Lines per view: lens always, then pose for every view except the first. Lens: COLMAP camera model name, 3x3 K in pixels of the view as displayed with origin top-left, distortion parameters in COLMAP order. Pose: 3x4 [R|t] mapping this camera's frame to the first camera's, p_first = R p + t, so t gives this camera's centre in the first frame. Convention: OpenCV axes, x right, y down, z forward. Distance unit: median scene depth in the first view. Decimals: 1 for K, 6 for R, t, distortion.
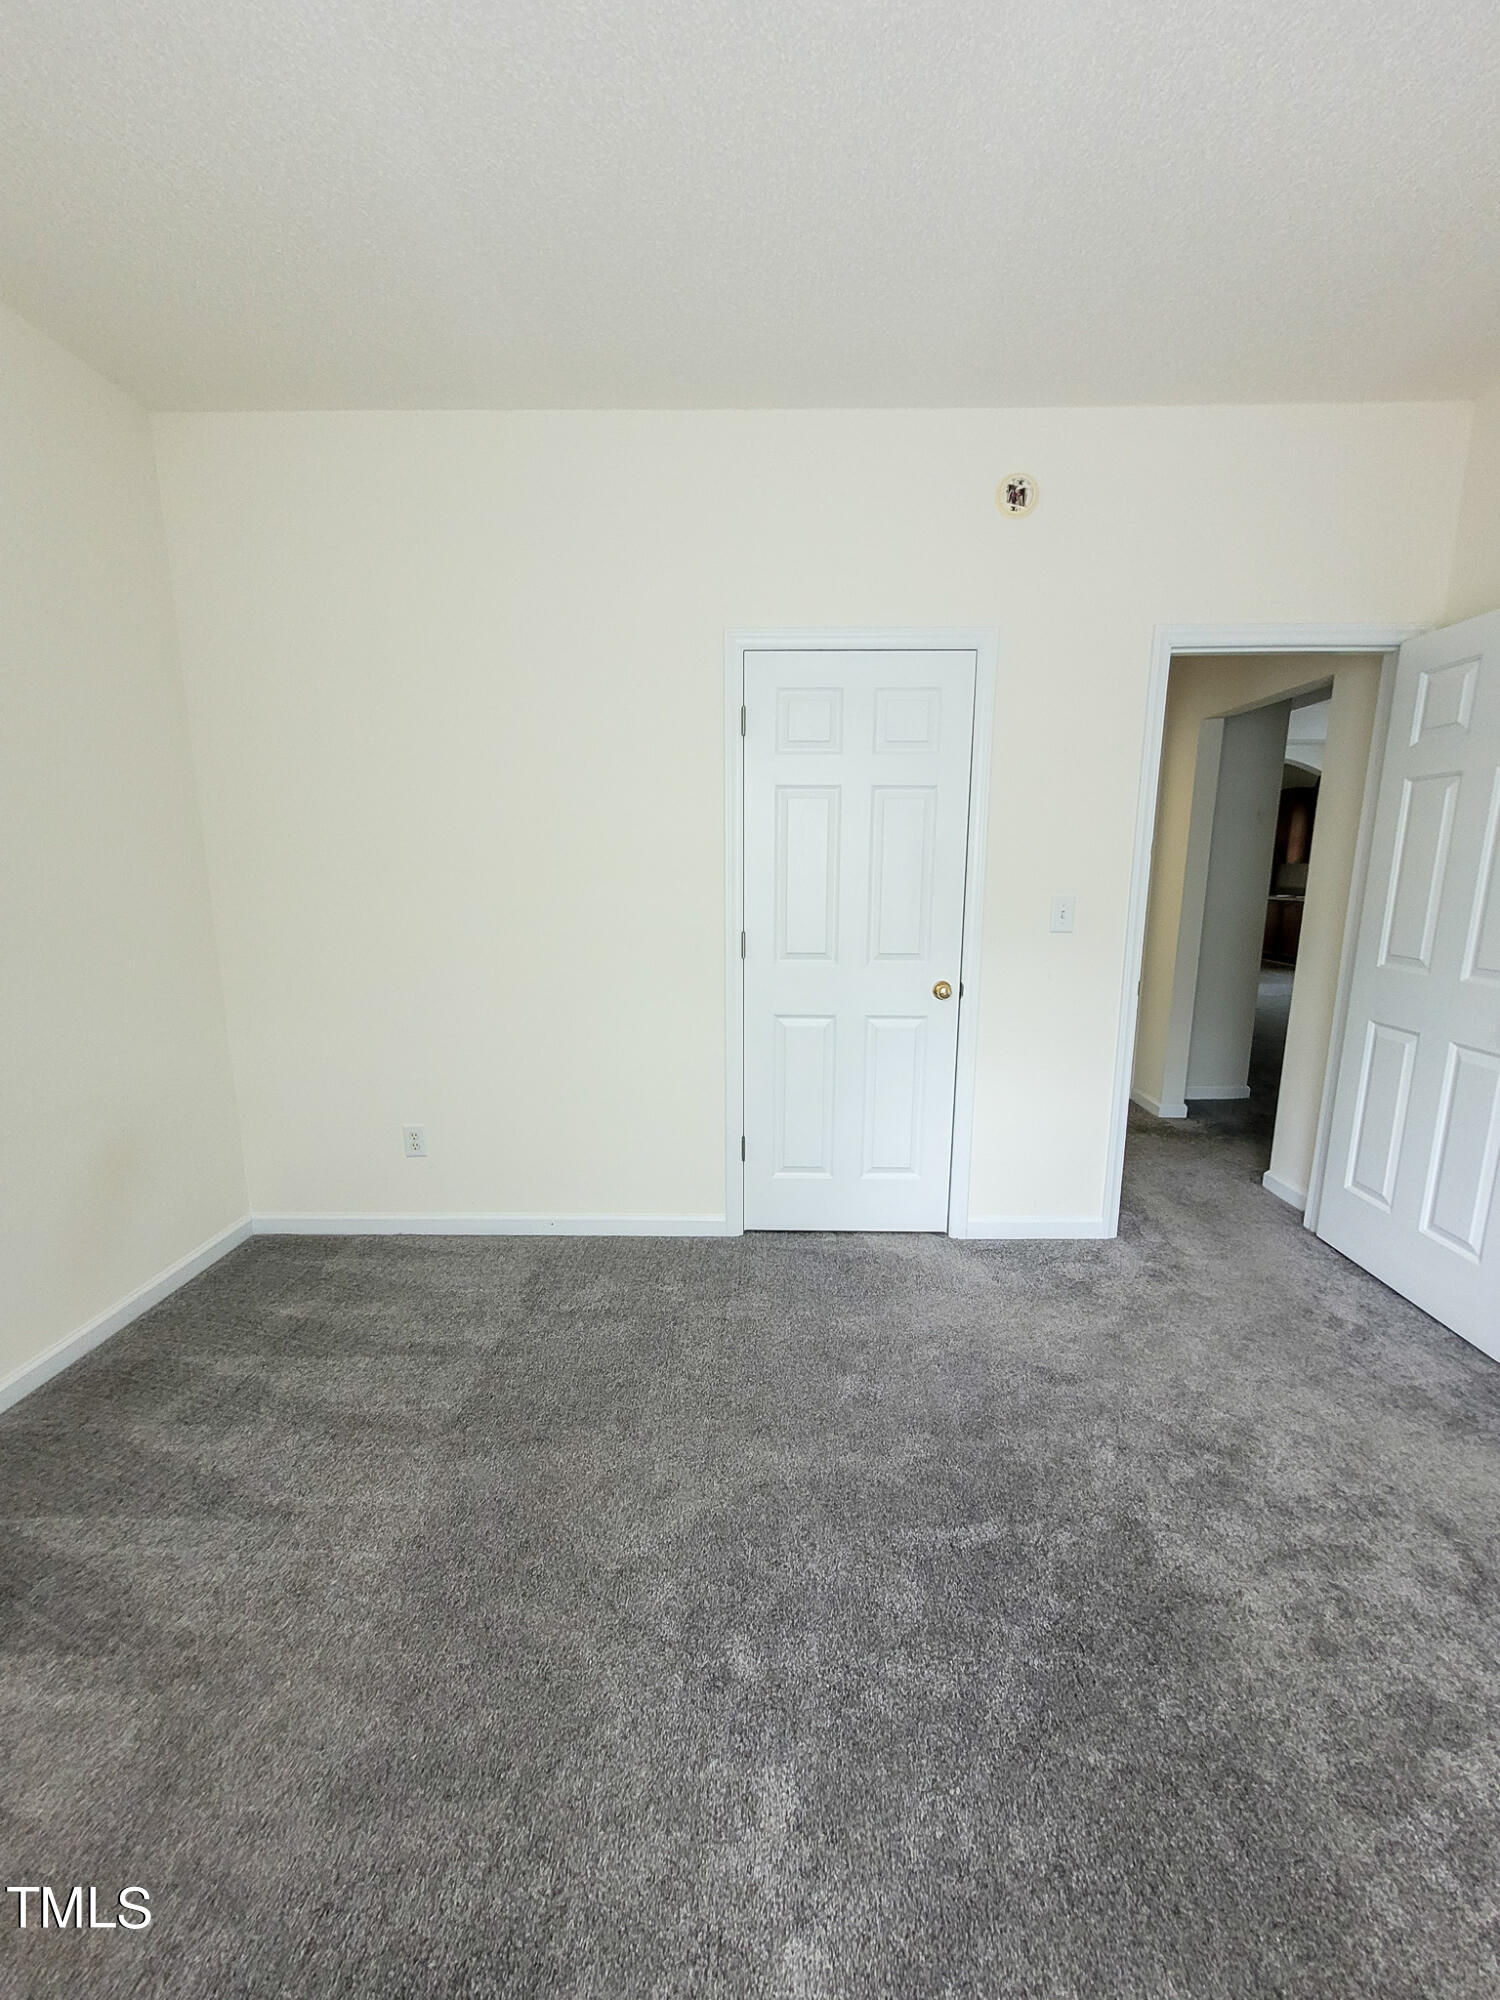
lens RADIAL K [[784.1, 0, 755.2], [0, 784.1, 1012.1], [0, 0, 1]] dist [0.000086, 0.000128]
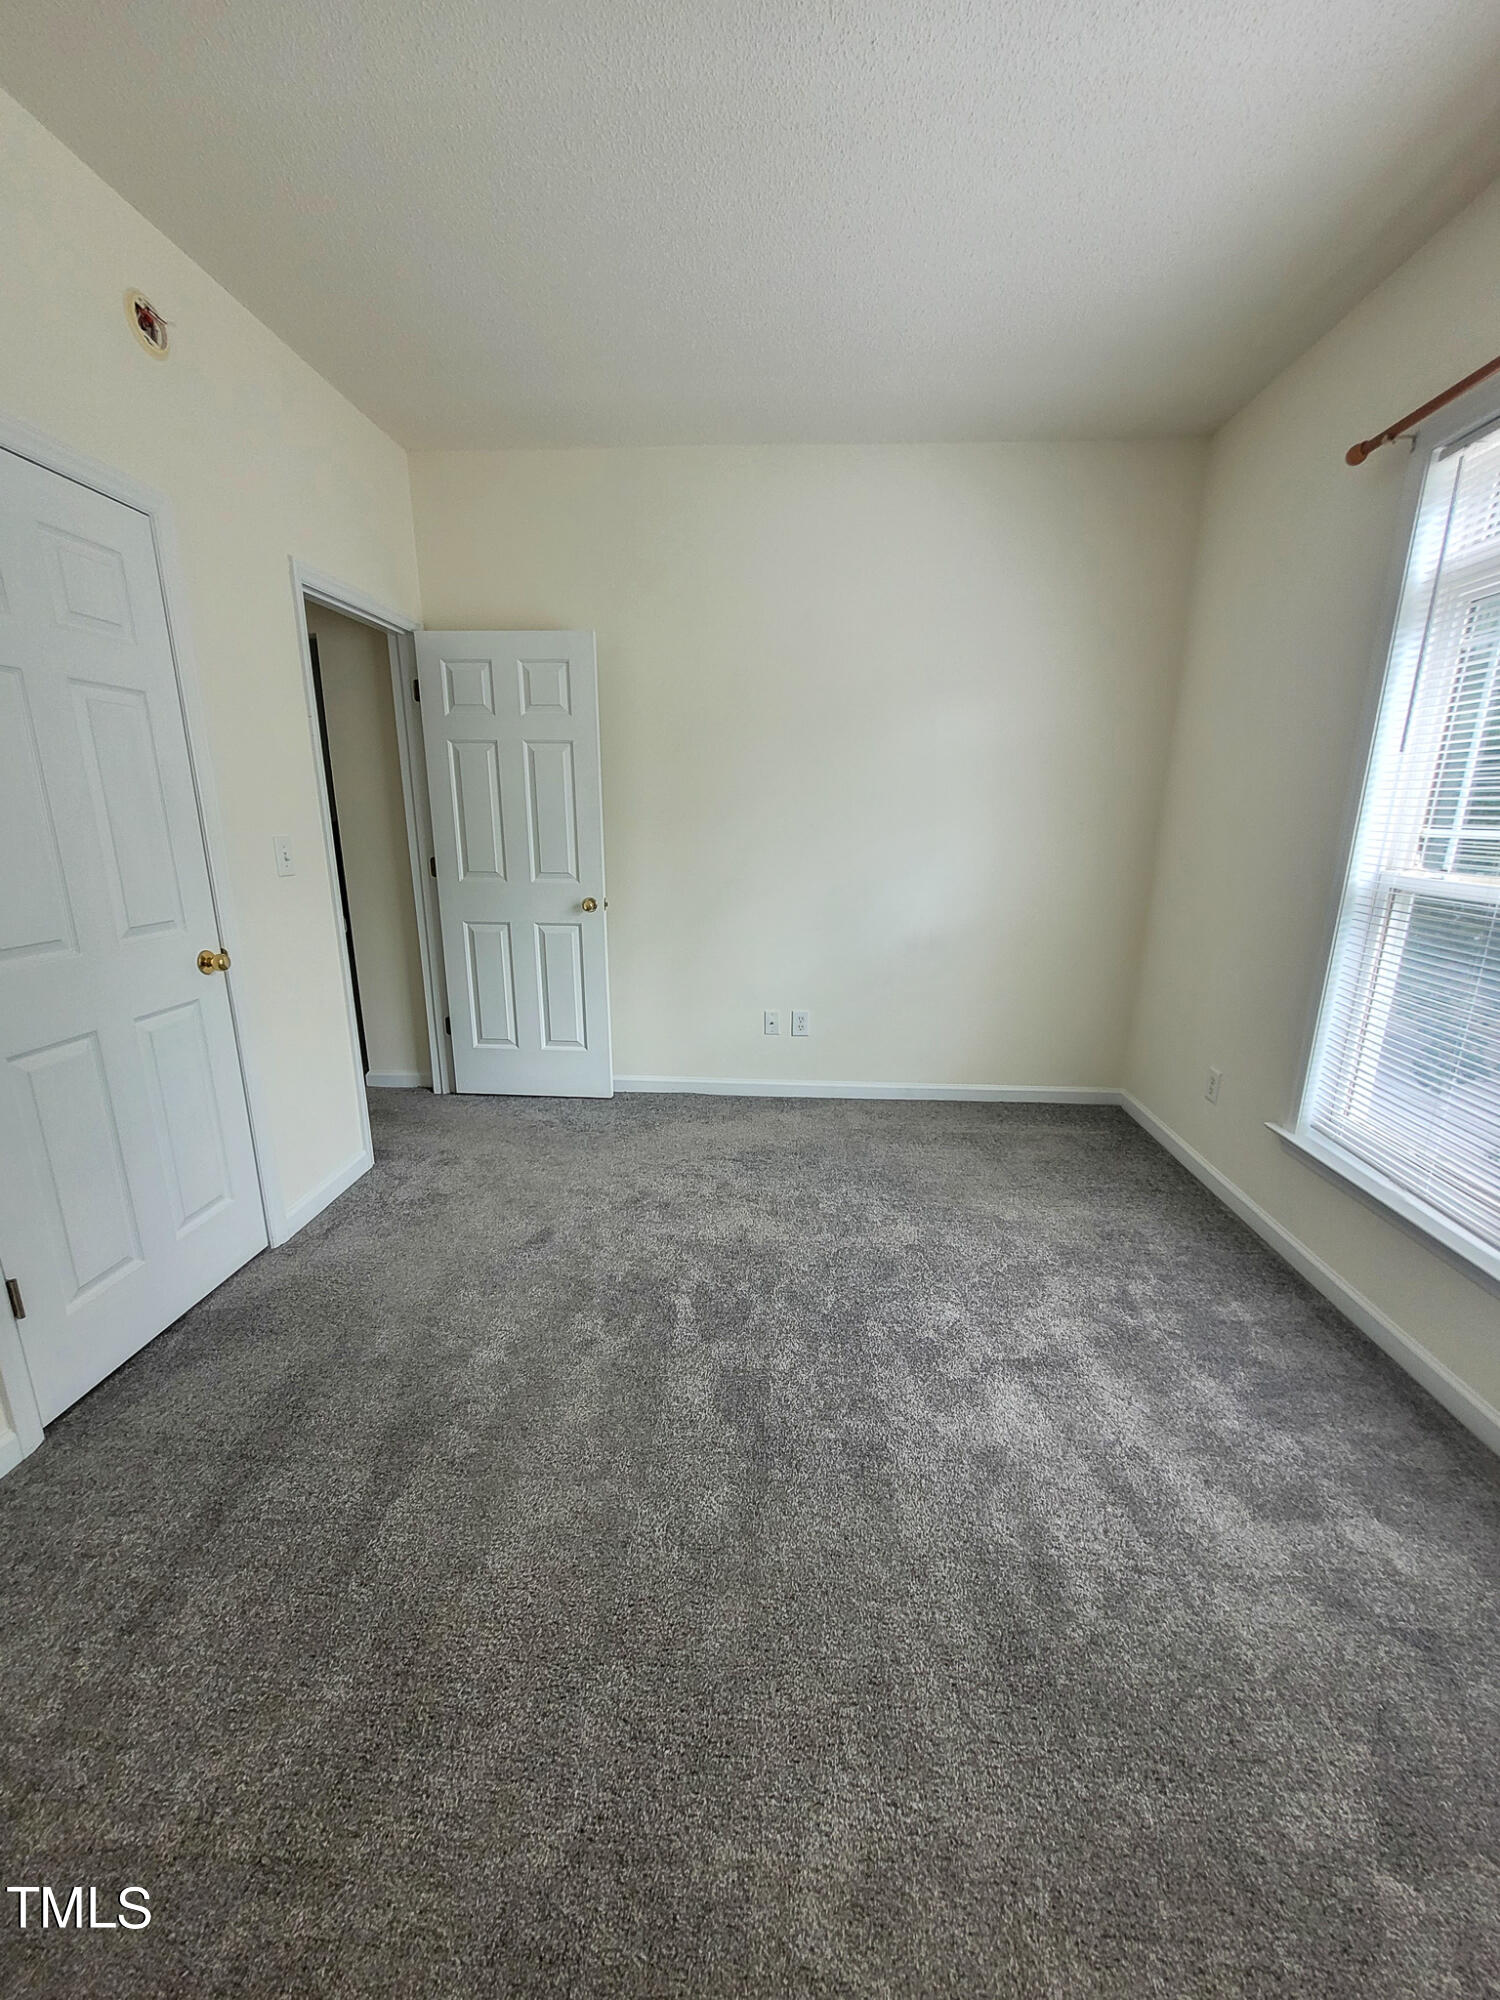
lens RADIAL K [[784.1, 0, 755.2], [0, 784.1, 1012.1], [0, 0, 1]] dist [0.000086, 0.000128]
pose [[0.038011, -0.249499, 0.967629, -0.560773], [0.176227, 0.954825, 0.239275, -0.077461], [-0.983615, 0.161427, 0.080262, 0.433854]]
